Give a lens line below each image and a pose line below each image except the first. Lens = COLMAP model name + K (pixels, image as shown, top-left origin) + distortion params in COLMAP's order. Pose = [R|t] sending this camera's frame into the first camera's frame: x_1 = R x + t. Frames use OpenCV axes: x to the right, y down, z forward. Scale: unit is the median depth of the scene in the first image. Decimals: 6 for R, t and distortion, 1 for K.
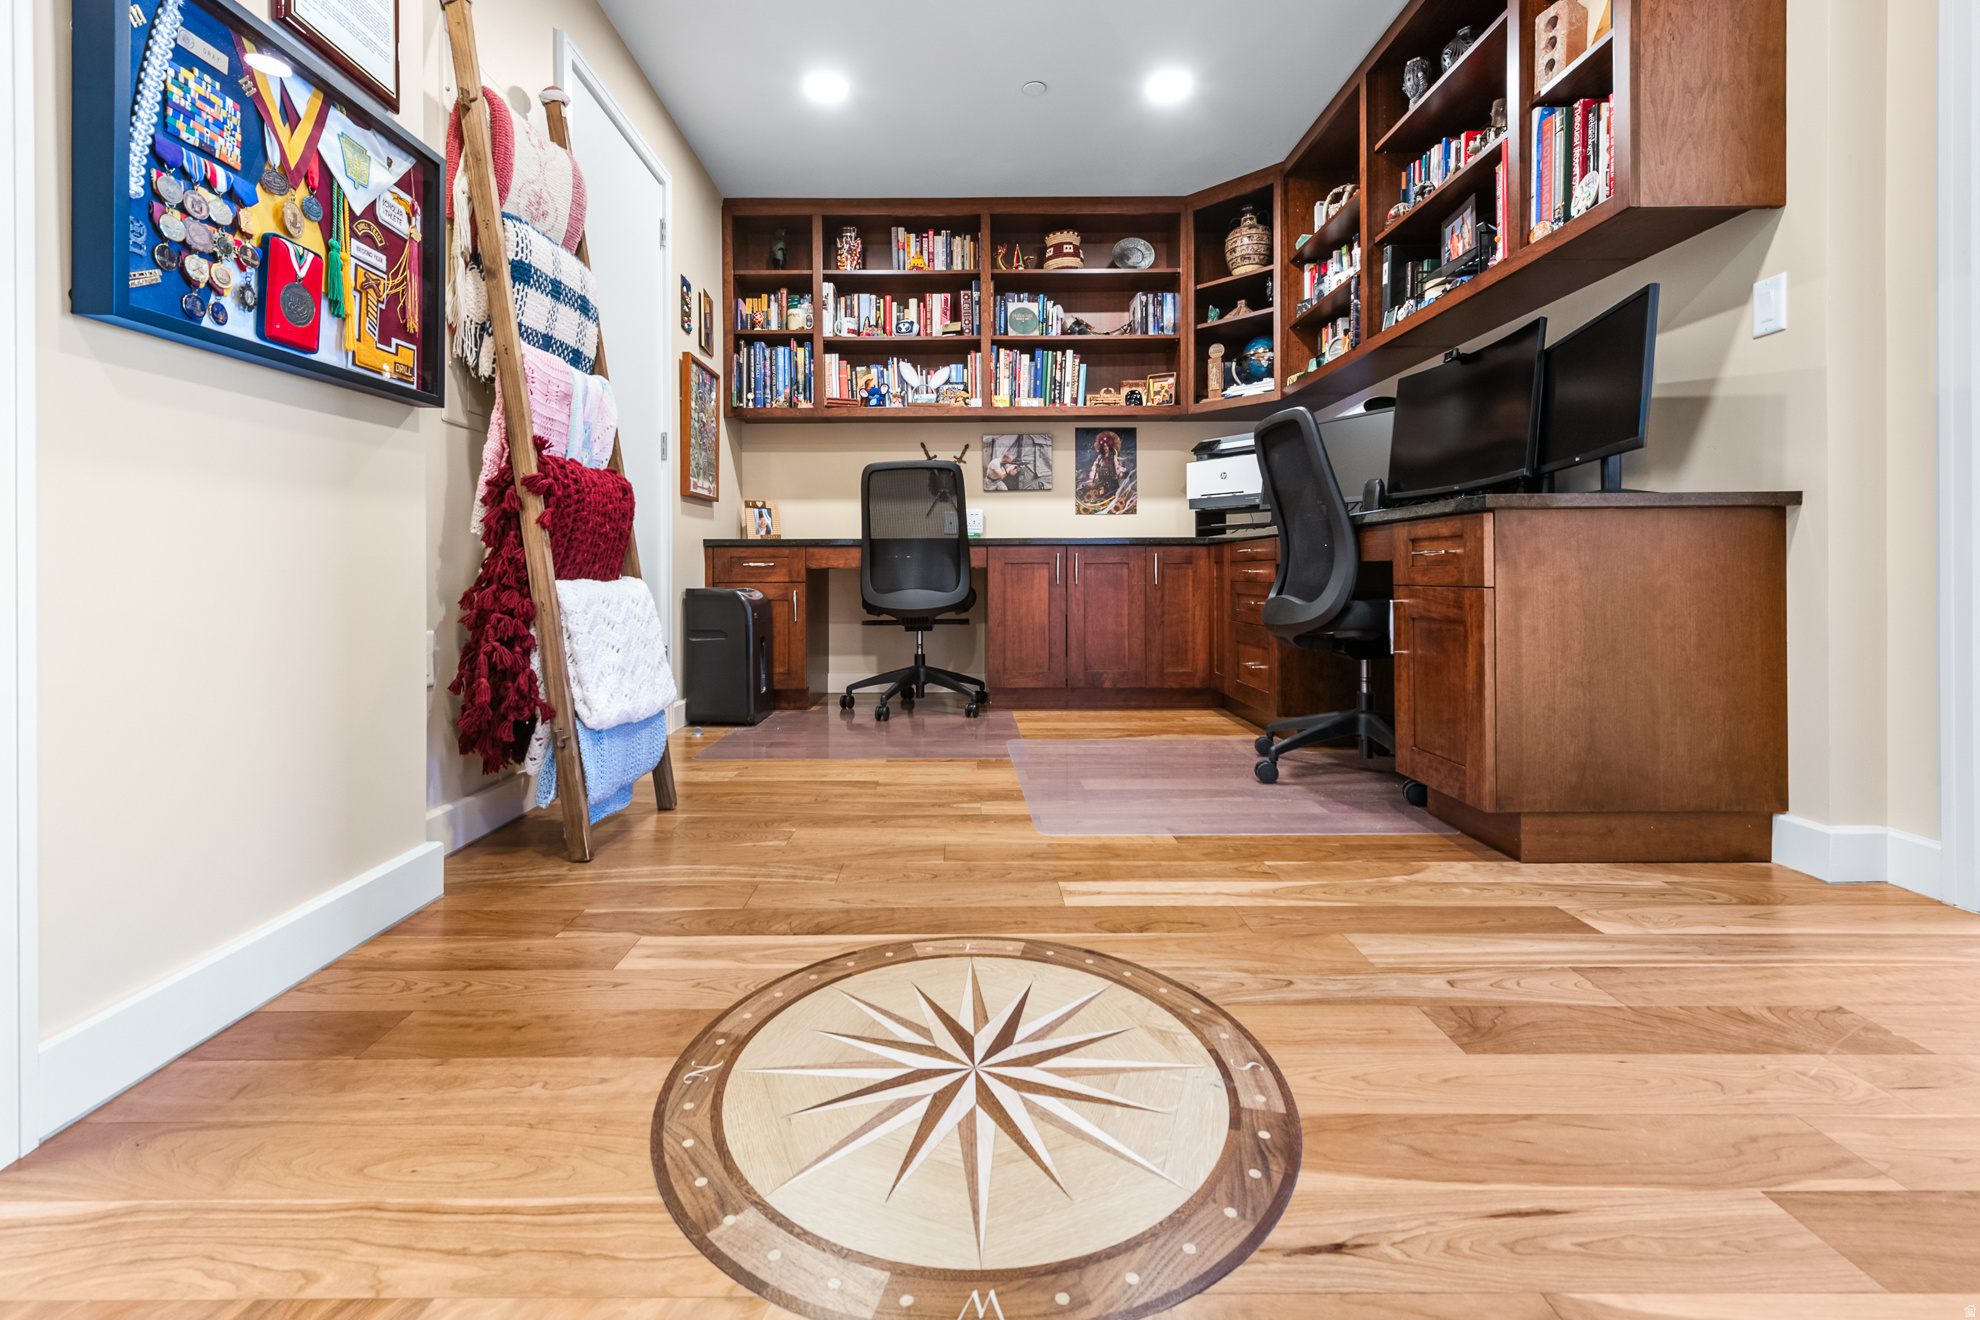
lens RADIAL K [[837.3, 0, 1013.8], [0, 837.3, 555.3], [0, 0, 1]] dist [0.004424, -0.002693]
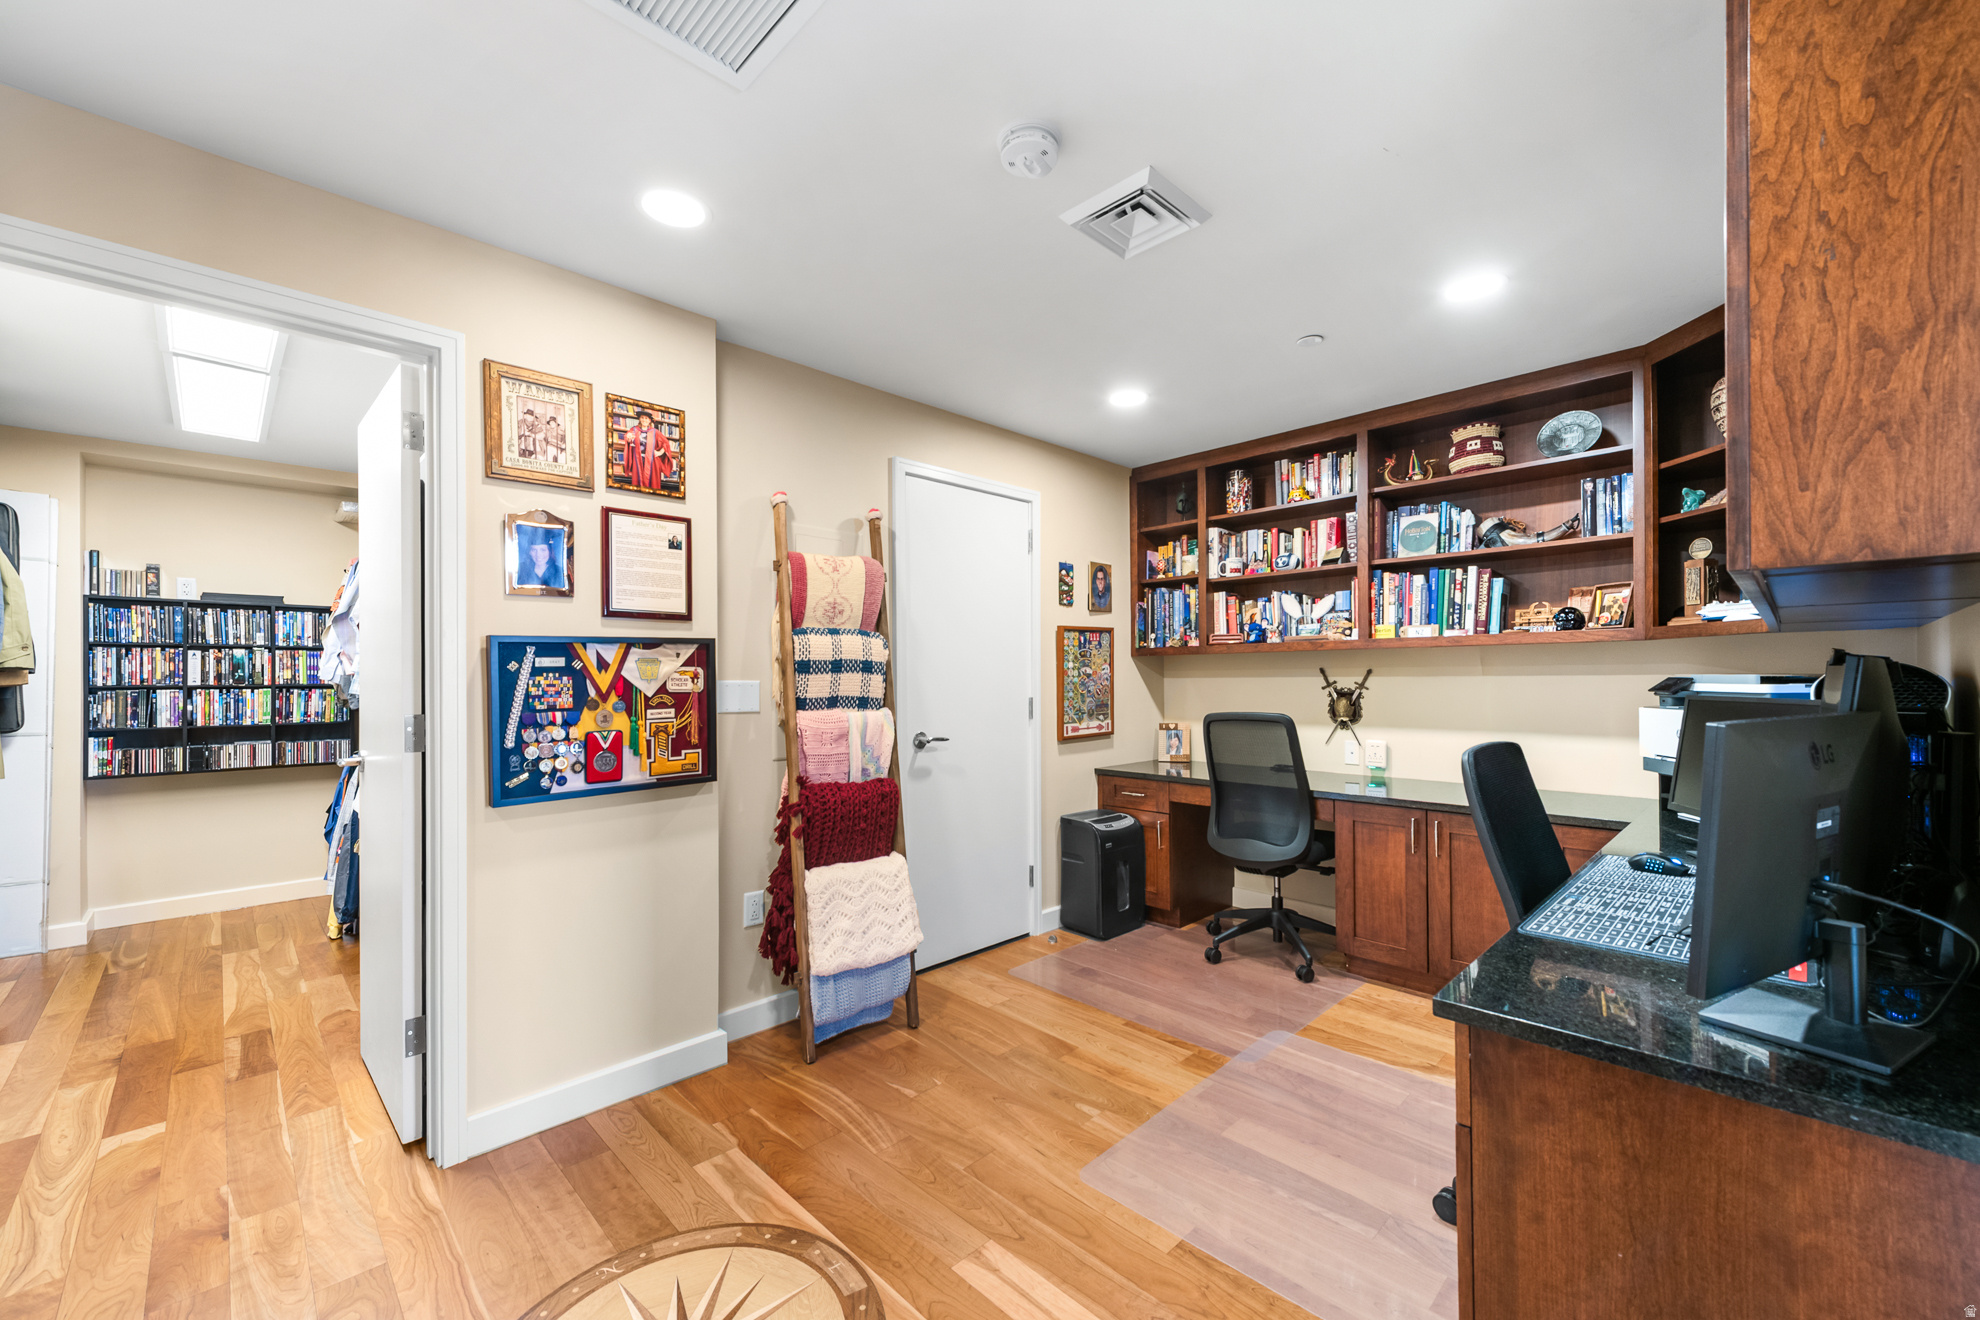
lens RADIAL K [[787.5, 0, 995.7], [0, 787.5, 673.9], [0, 0, 1]] dist [0.012149, -0.002630]
pose [[0.699603, -0.004835, -0.714515, 0.340044], [0.001846, 0.999986, -0.004960, -0.150335], [0.714529, 0.002151, 0.699602, 0.108371]]
